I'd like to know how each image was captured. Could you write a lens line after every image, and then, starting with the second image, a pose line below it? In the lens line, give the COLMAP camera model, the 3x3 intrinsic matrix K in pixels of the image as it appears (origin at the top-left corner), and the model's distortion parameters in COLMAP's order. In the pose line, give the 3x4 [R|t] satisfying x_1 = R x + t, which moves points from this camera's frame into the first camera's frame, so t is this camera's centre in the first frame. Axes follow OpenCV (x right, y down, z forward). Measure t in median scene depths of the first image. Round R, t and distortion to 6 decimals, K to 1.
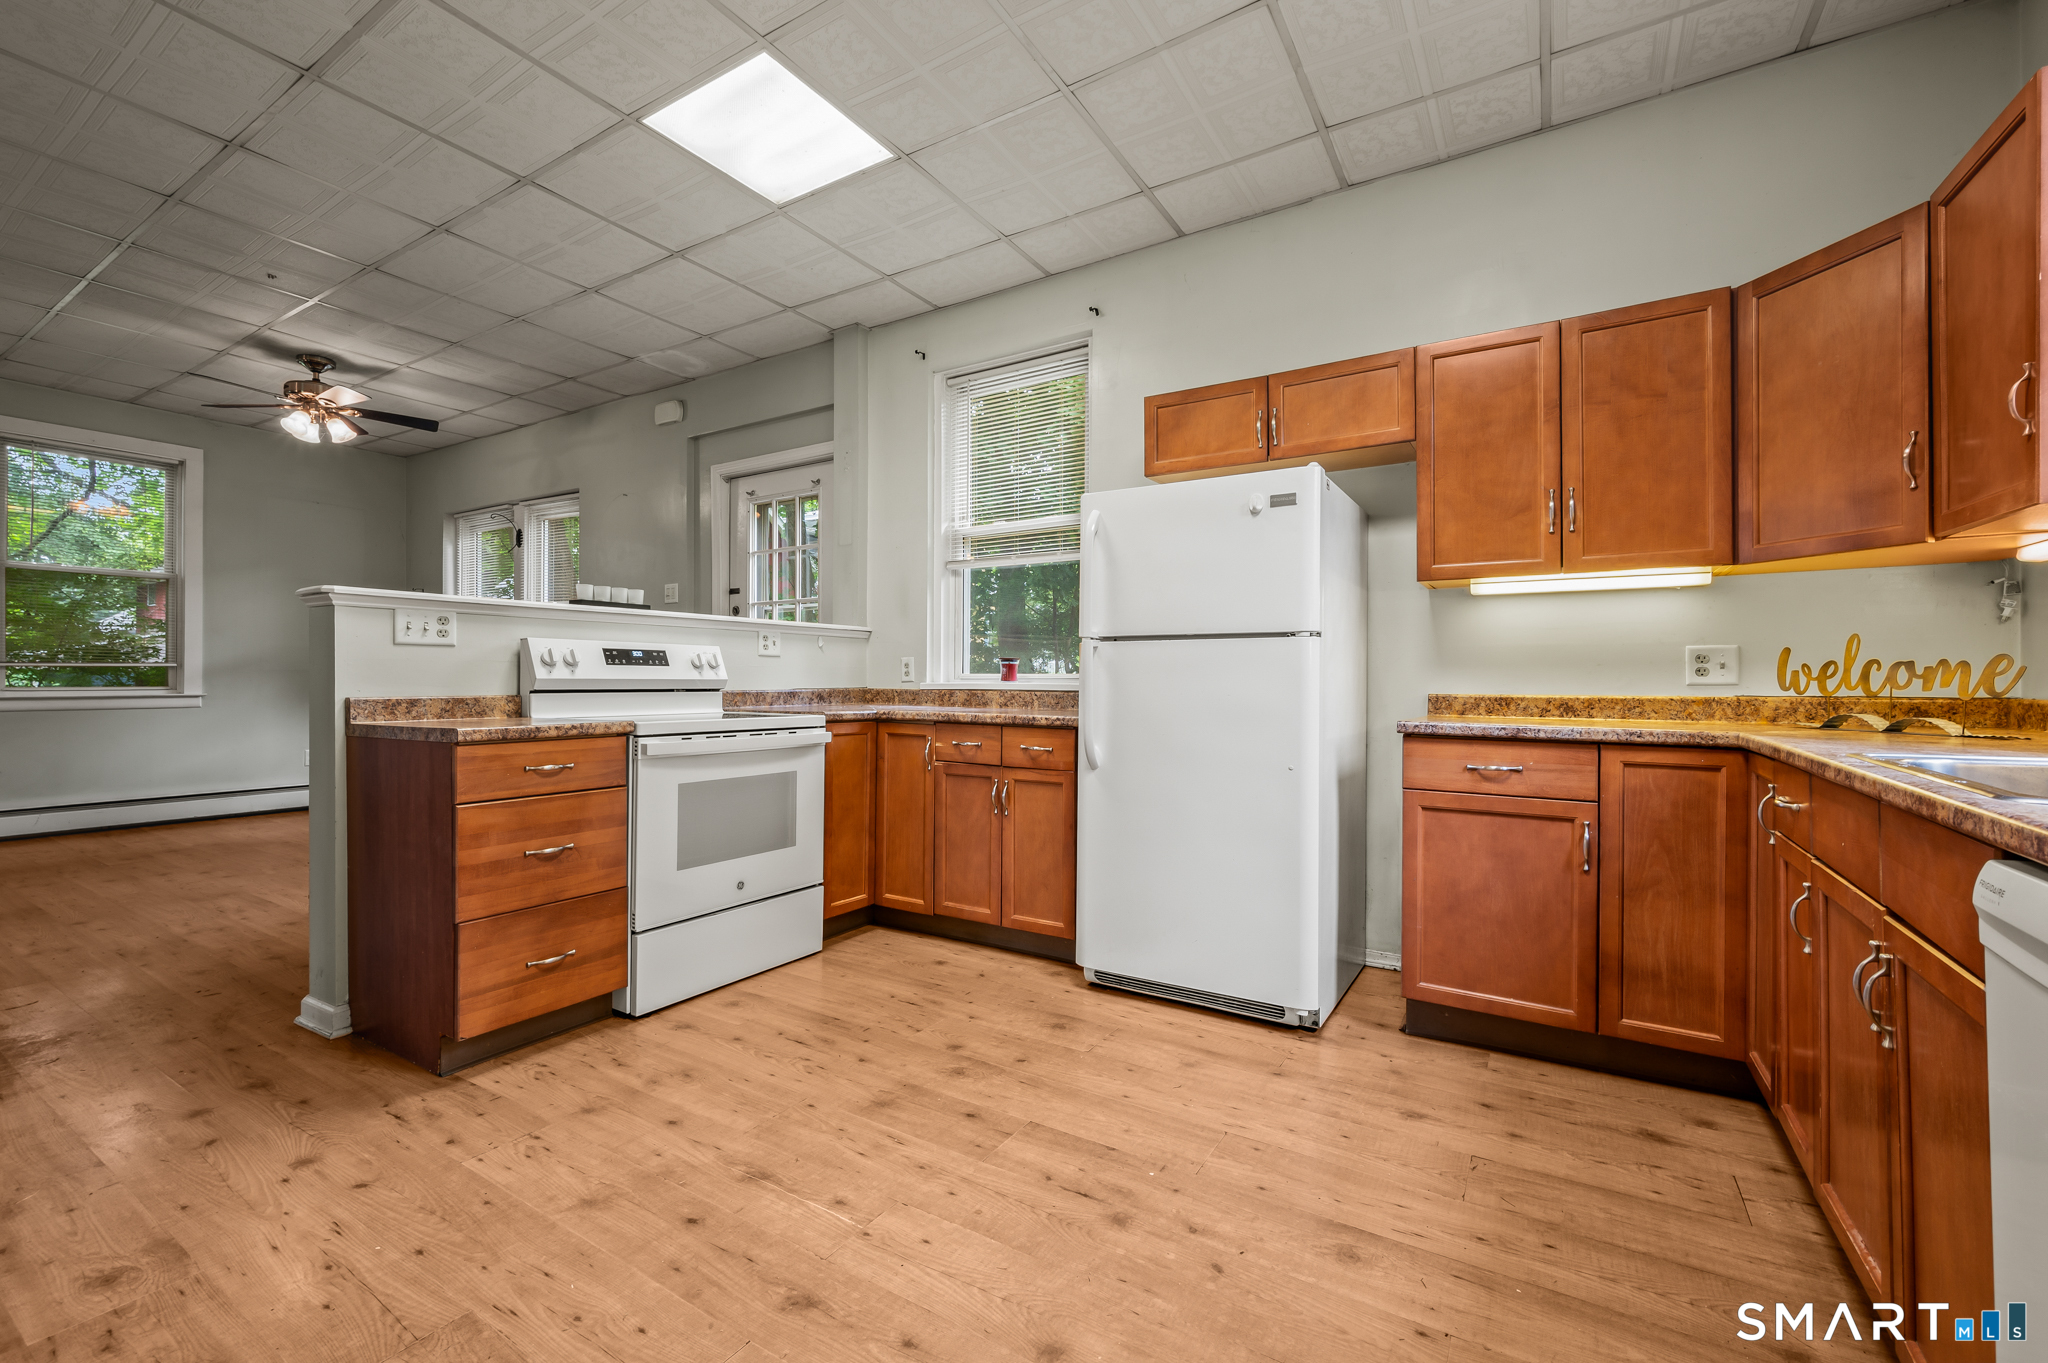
lens RADIAL K [[830.0, 0, 1094.3], [0, 830.0, 678.1], [0, 0, 1]] dist [0.000025, -0.000107]
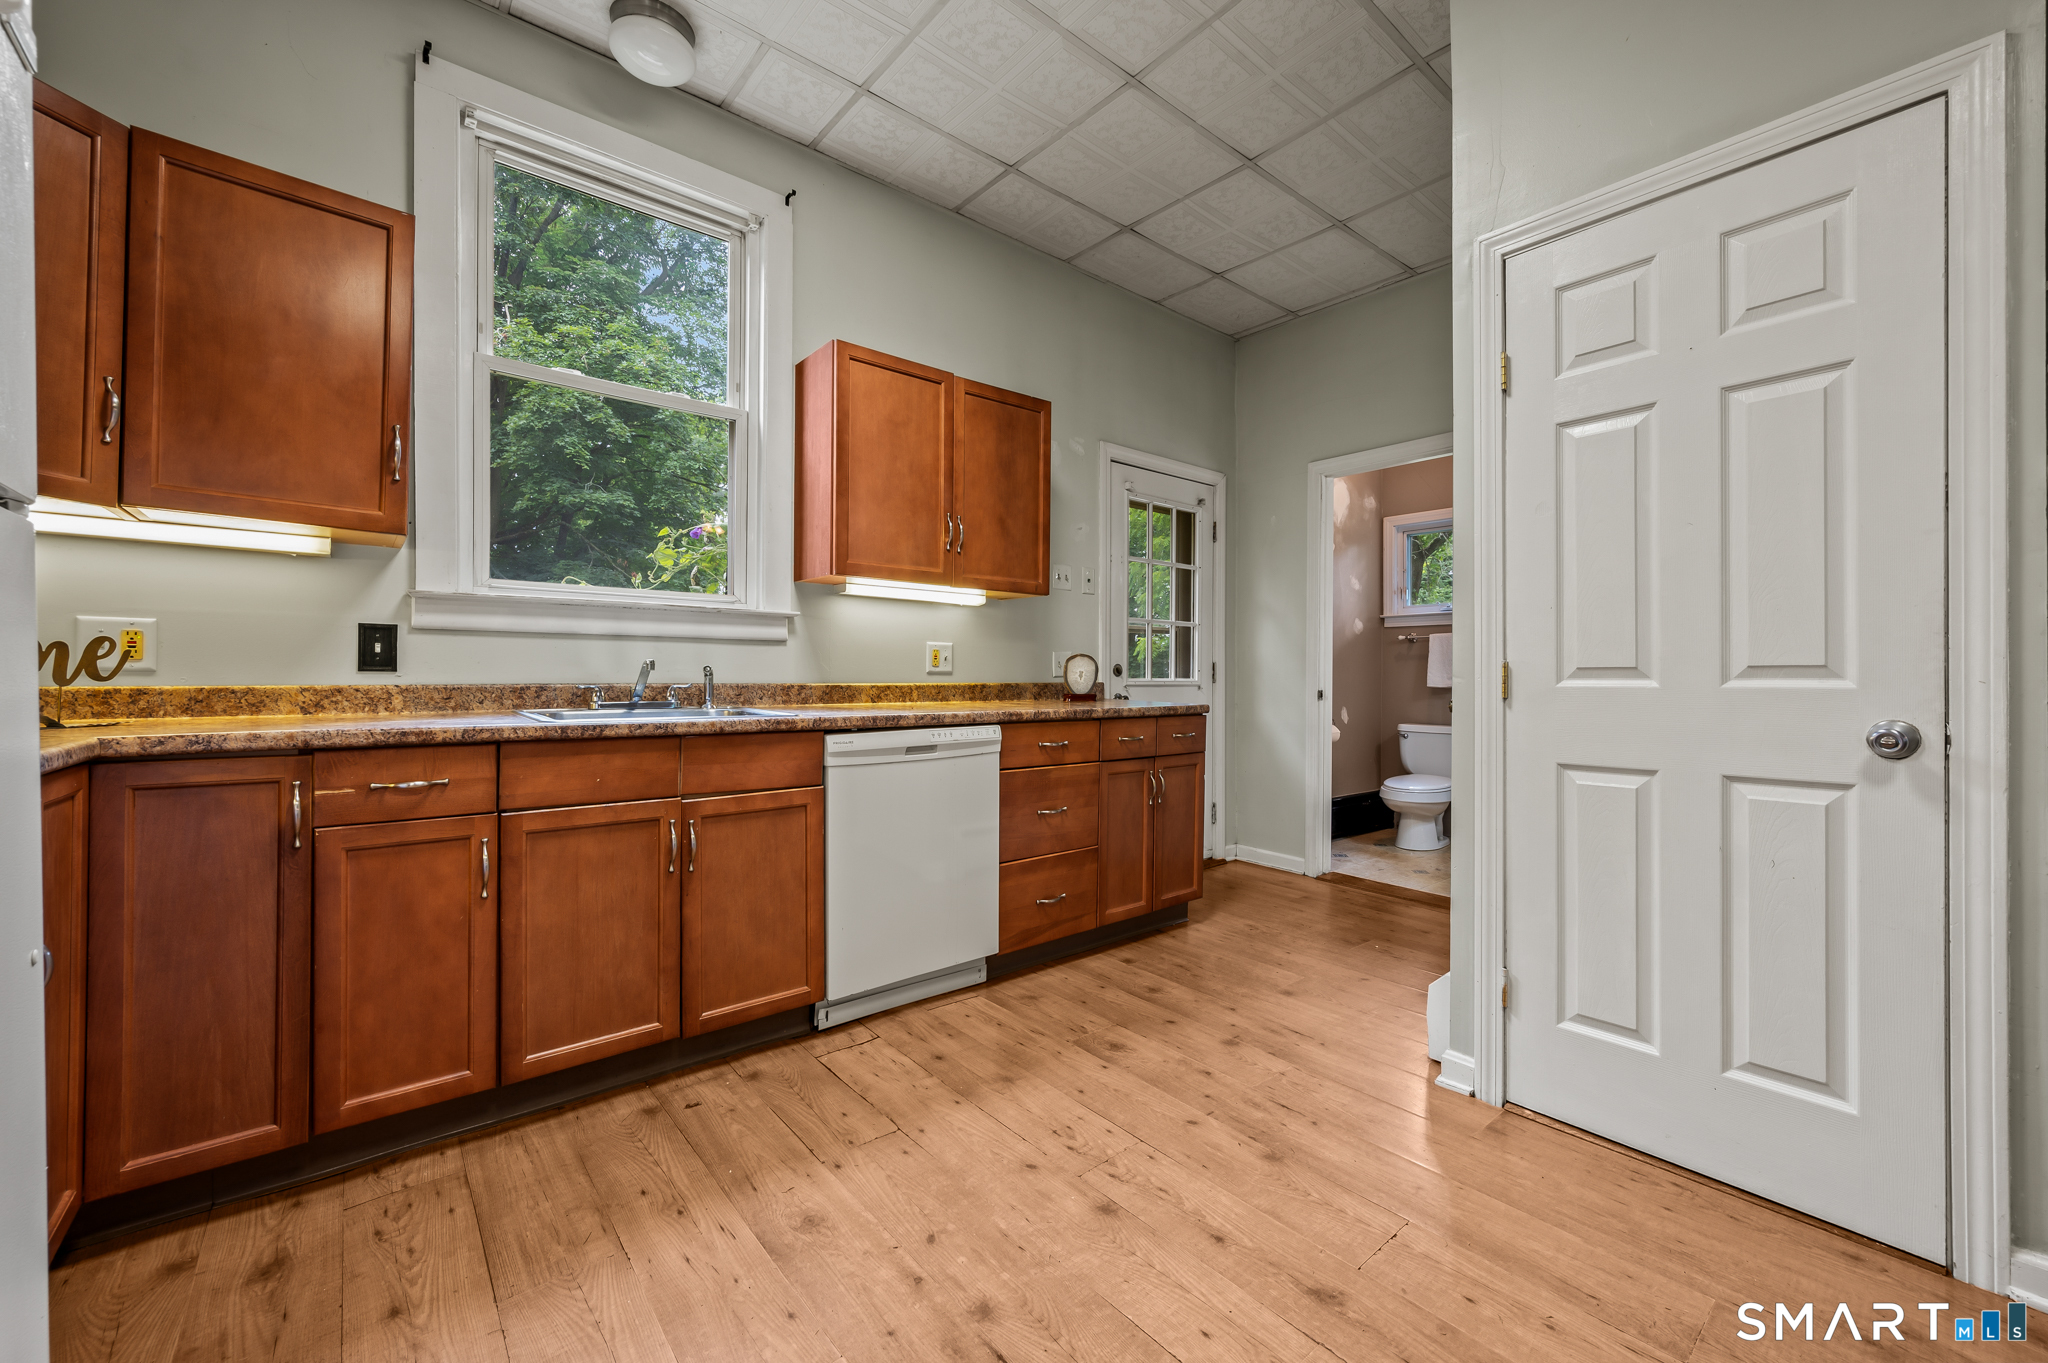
lens RADIAL K [[826.1, 0, 1034.9], [0, 826.1, 678.0], [0, 0, 1]] dist [0.000198, -0.000093]
pose [[-0.942635, -0.008924, 0.333705, -0.193197], [-0.007515, 0.999957, 0.005513, 0.004415], [-0.333740, 0.002689, -0.942661, 1.245512]]
